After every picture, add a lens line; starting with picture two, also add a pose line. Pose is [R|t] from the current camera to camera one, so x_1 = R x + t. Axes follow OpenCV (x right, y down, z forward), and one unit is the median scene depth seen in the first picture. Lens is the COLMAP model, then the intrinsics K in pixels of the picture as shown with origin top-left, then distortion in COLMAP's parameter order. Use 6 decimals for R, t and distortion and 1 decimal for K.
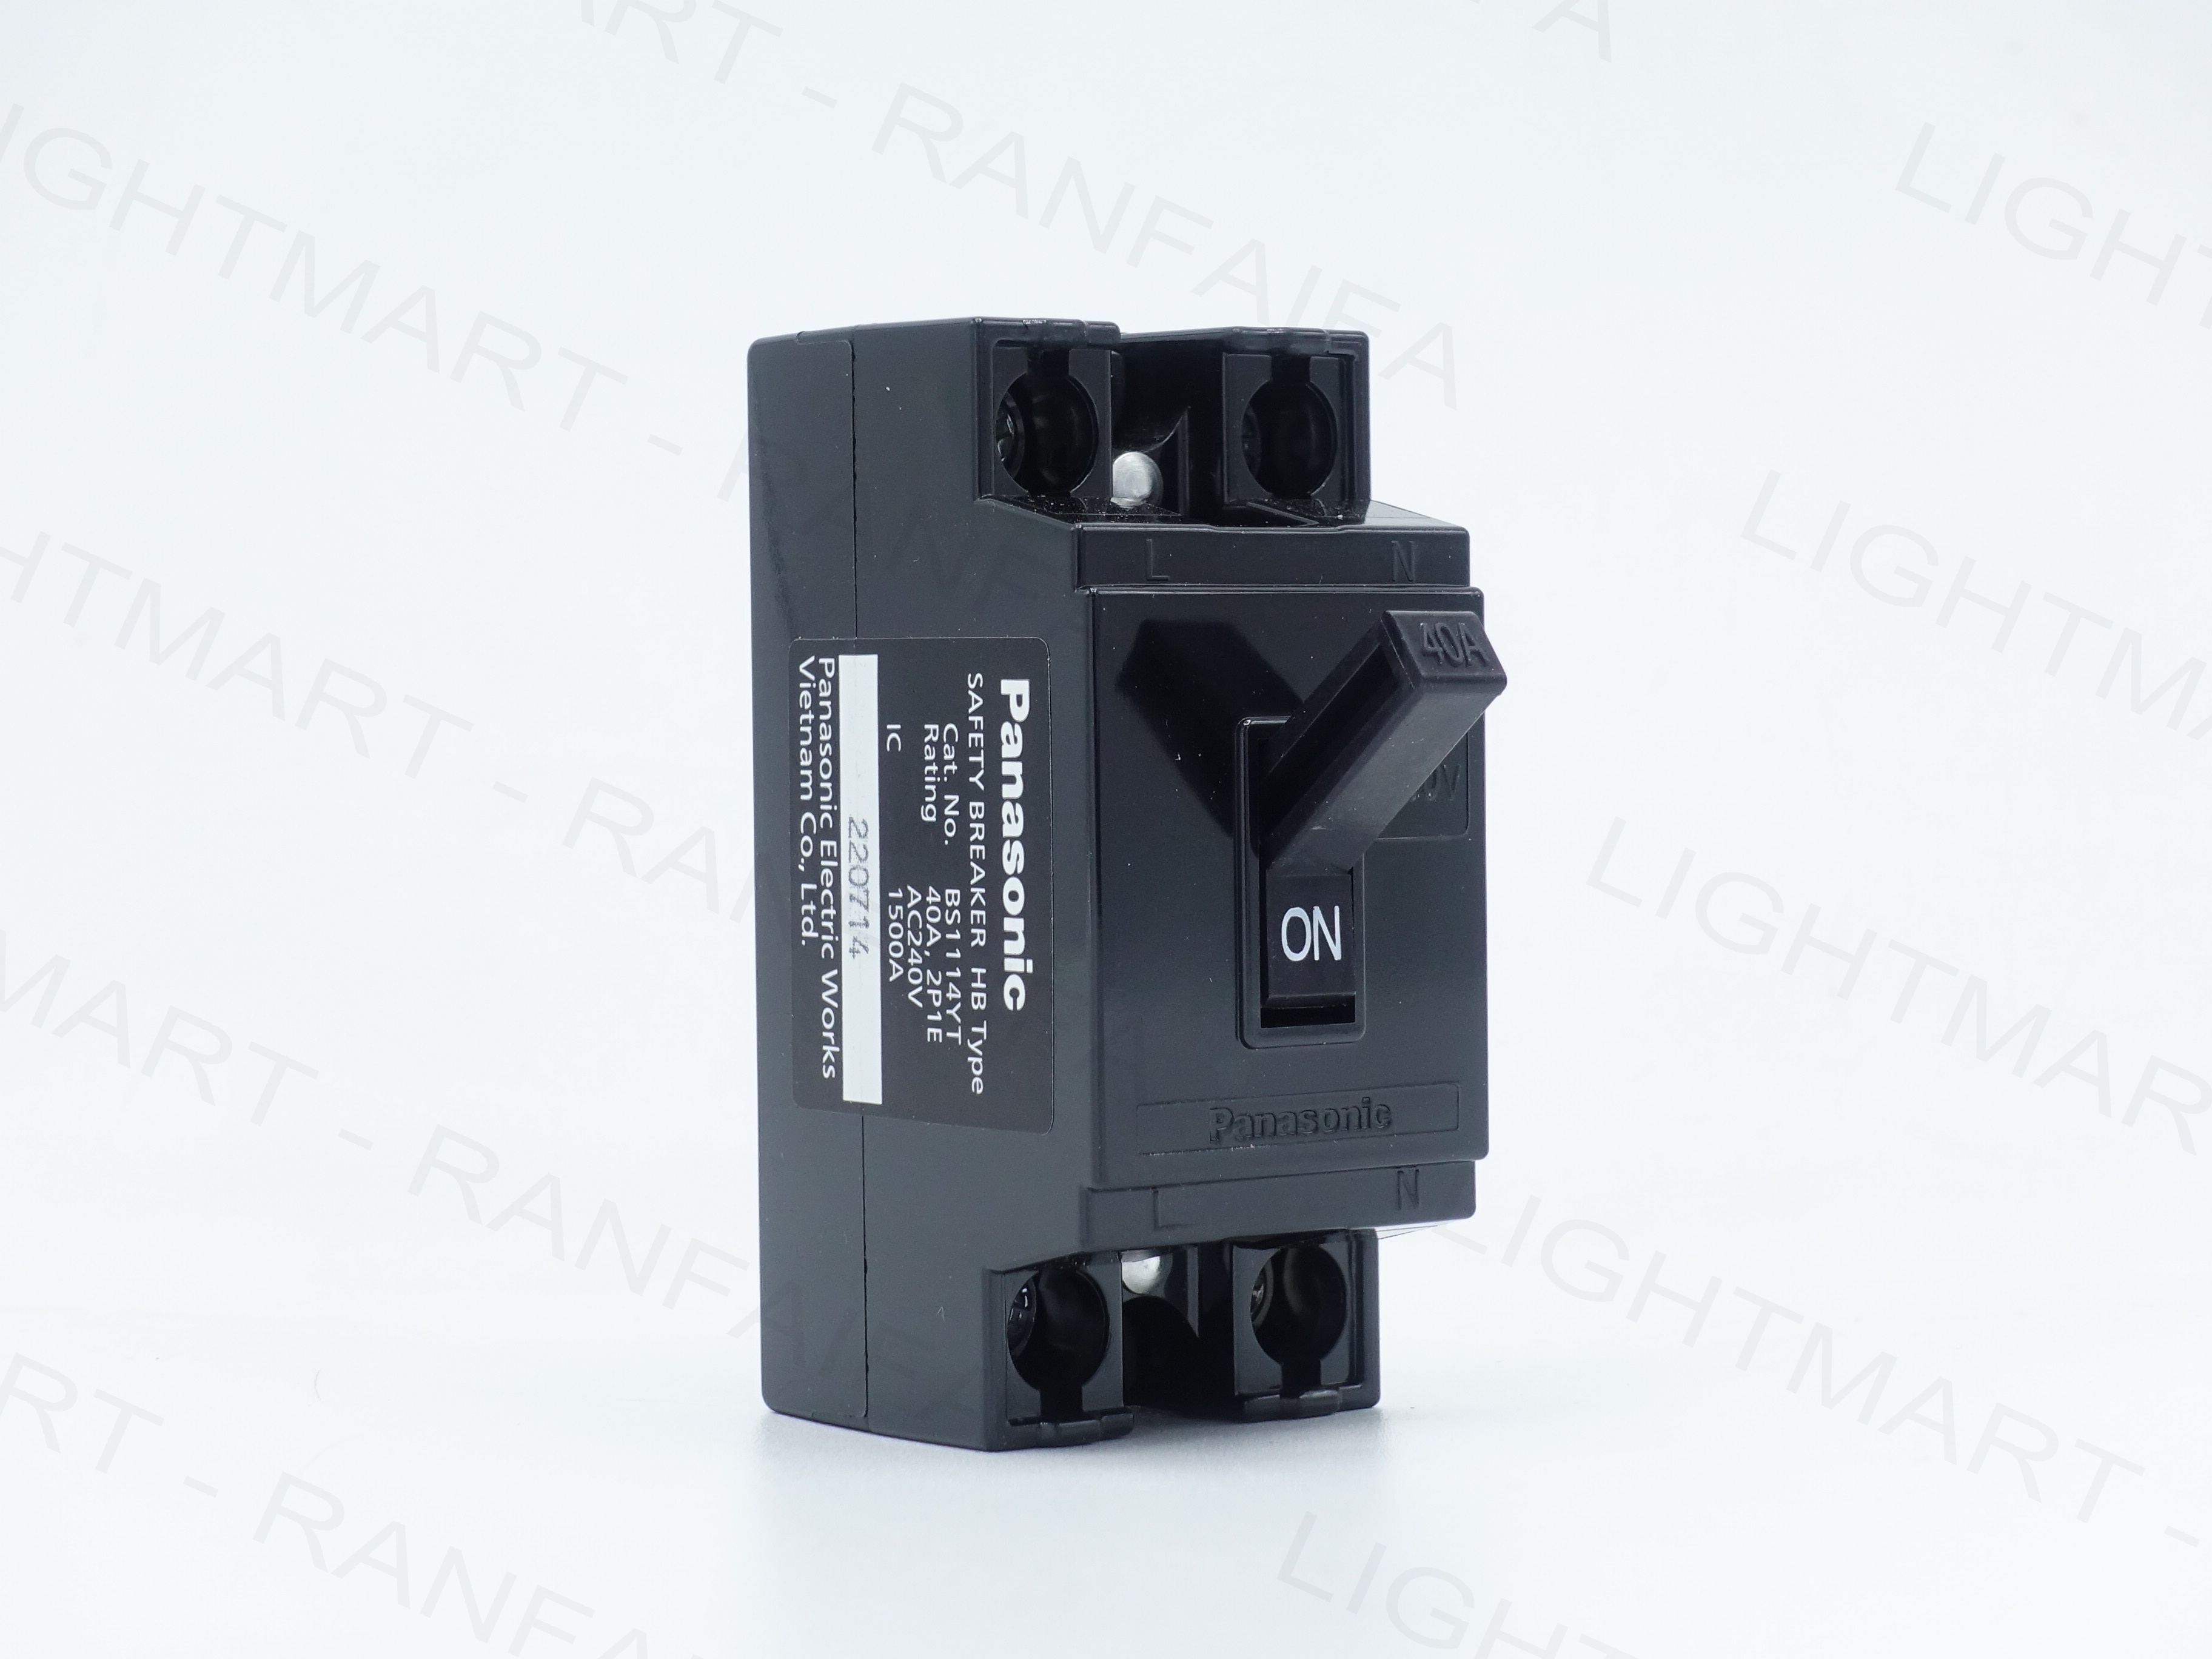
lens RADIAL K [[5748.5, 0, 1106.0], [0, 5748.5, 829.5], [0, 0, 1]] dist [0.020645, -0.196562]
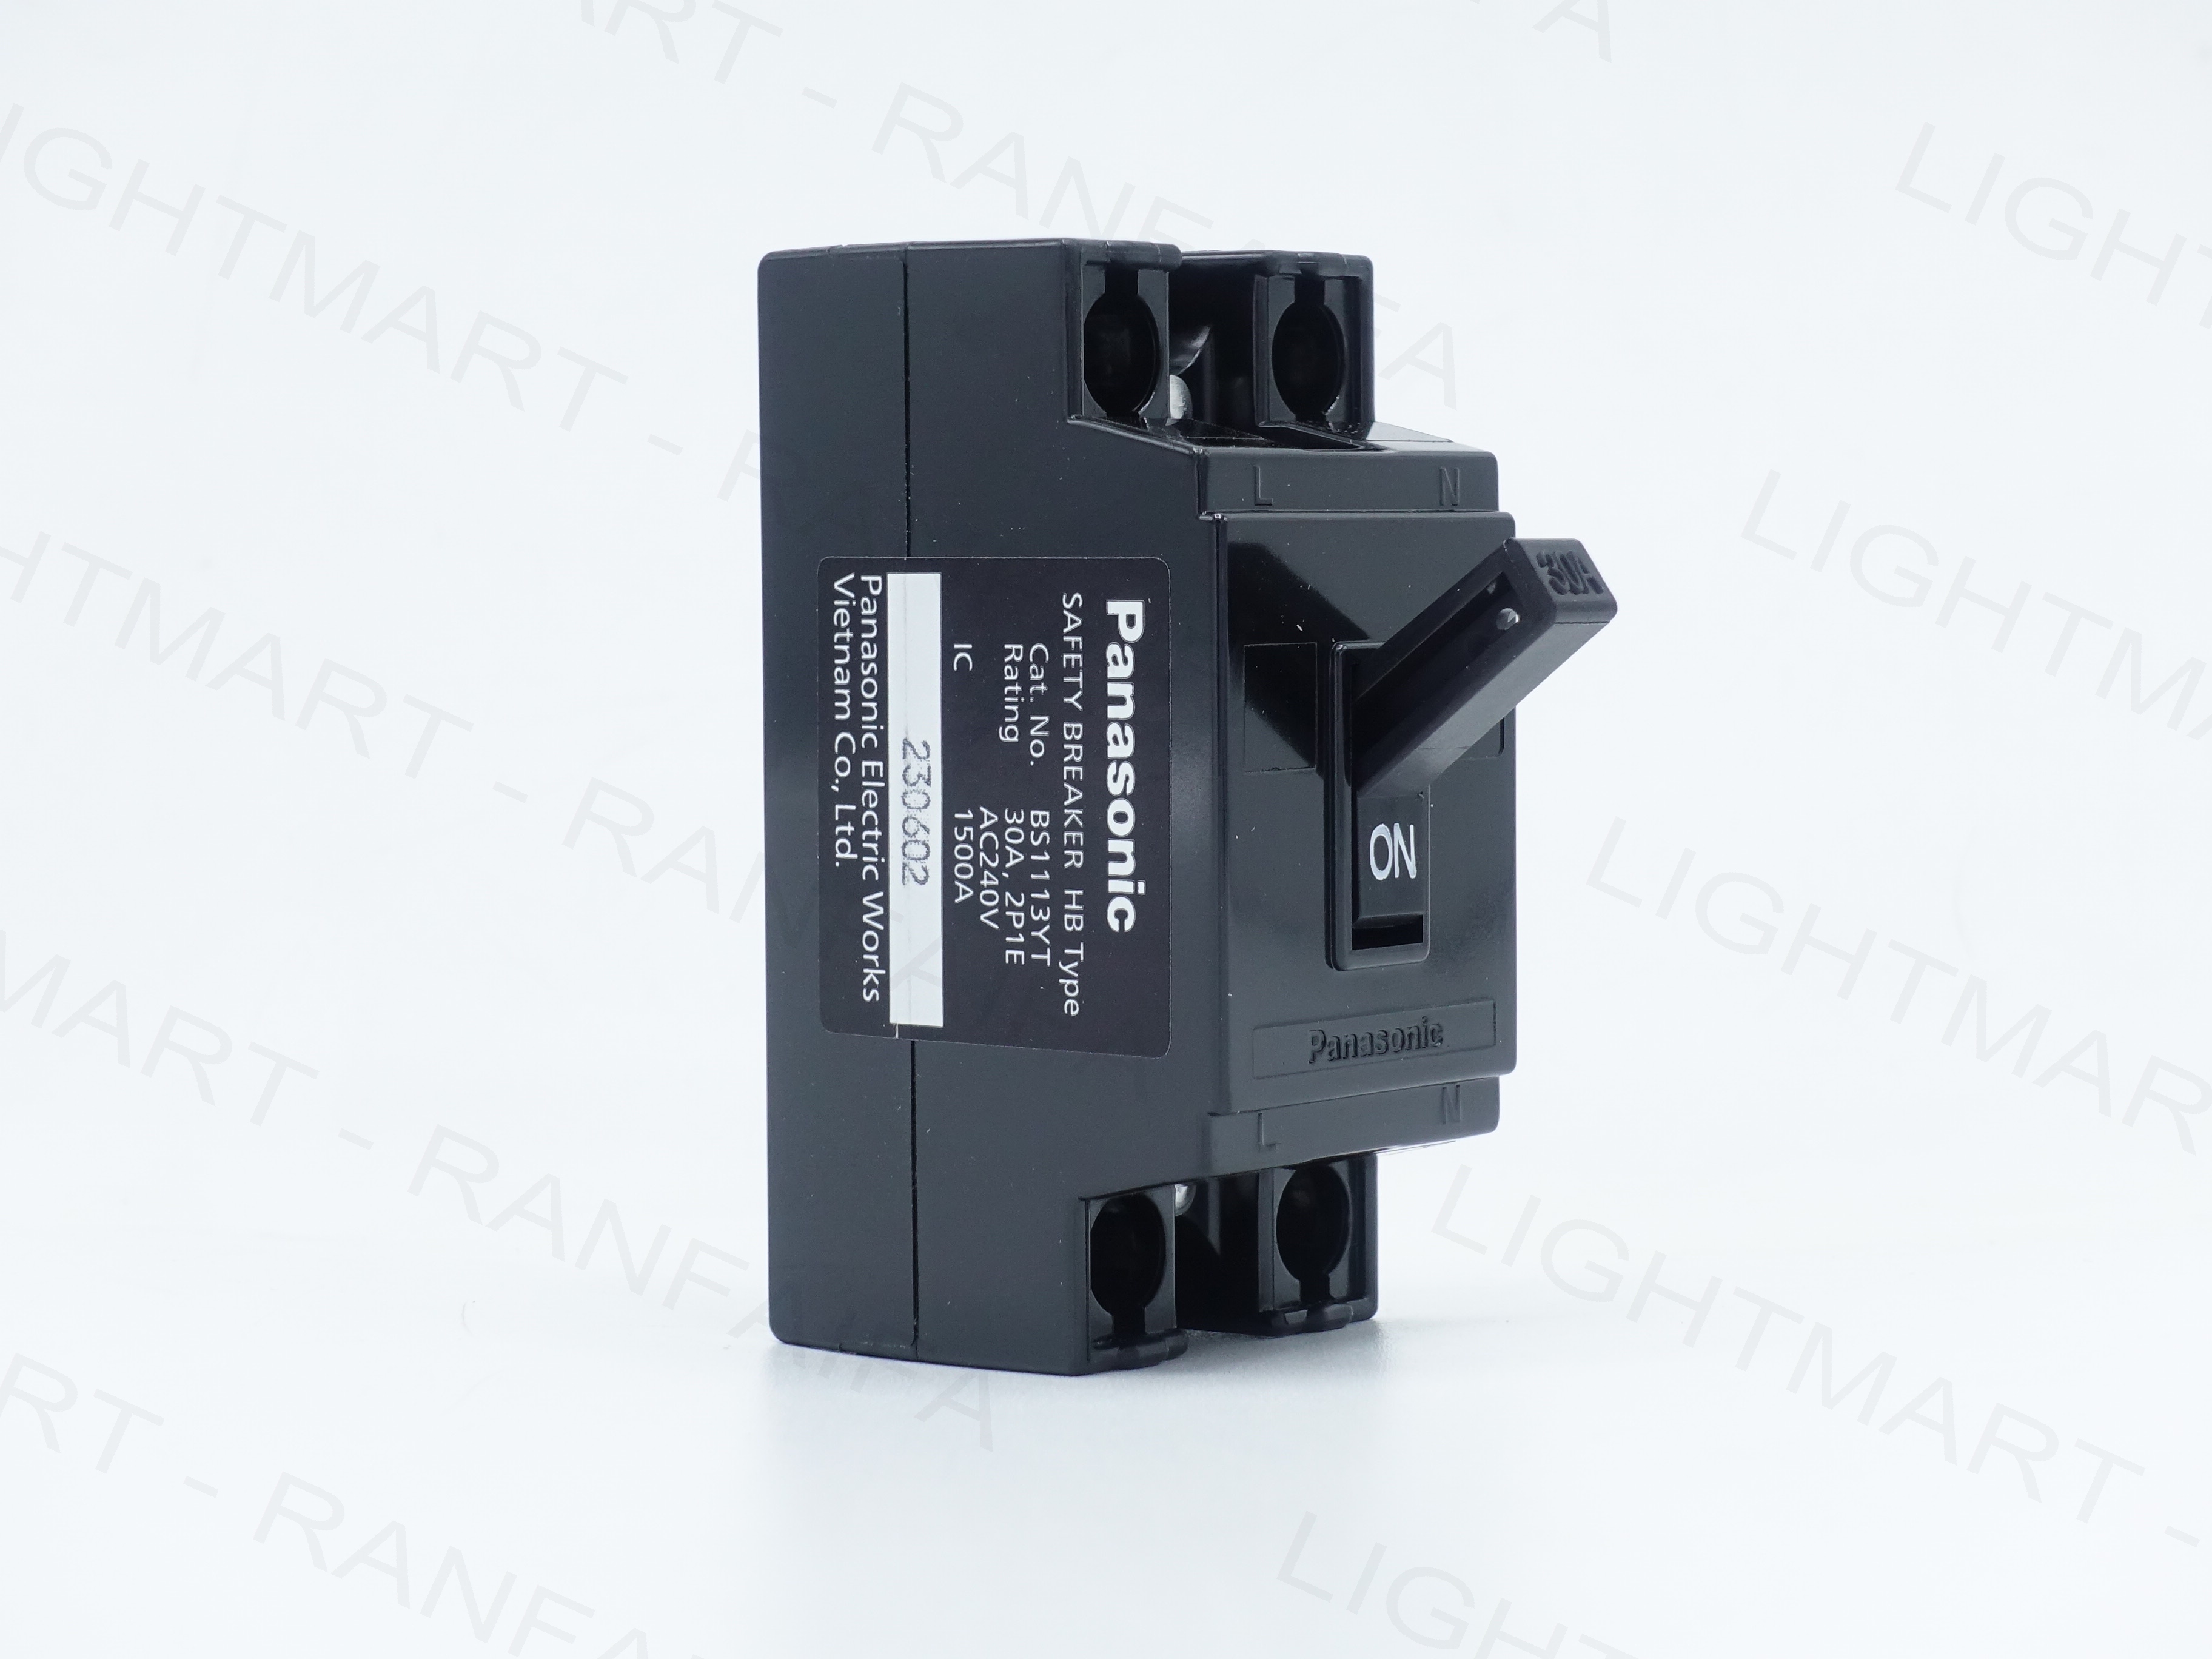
lens RADIAL K [[5748.5, 0, 1106.0], [0, 5748.5, 829.5], [0, 0, 1]] dist [0.020645, -0.196562]
pose [[0.966893, -0.005465, 0.255122, -0.267191], [0.000431, 0.999804, 0.019785, -0.005919], [-0.255180, -0.019020, 0.966706, 0.036351]]
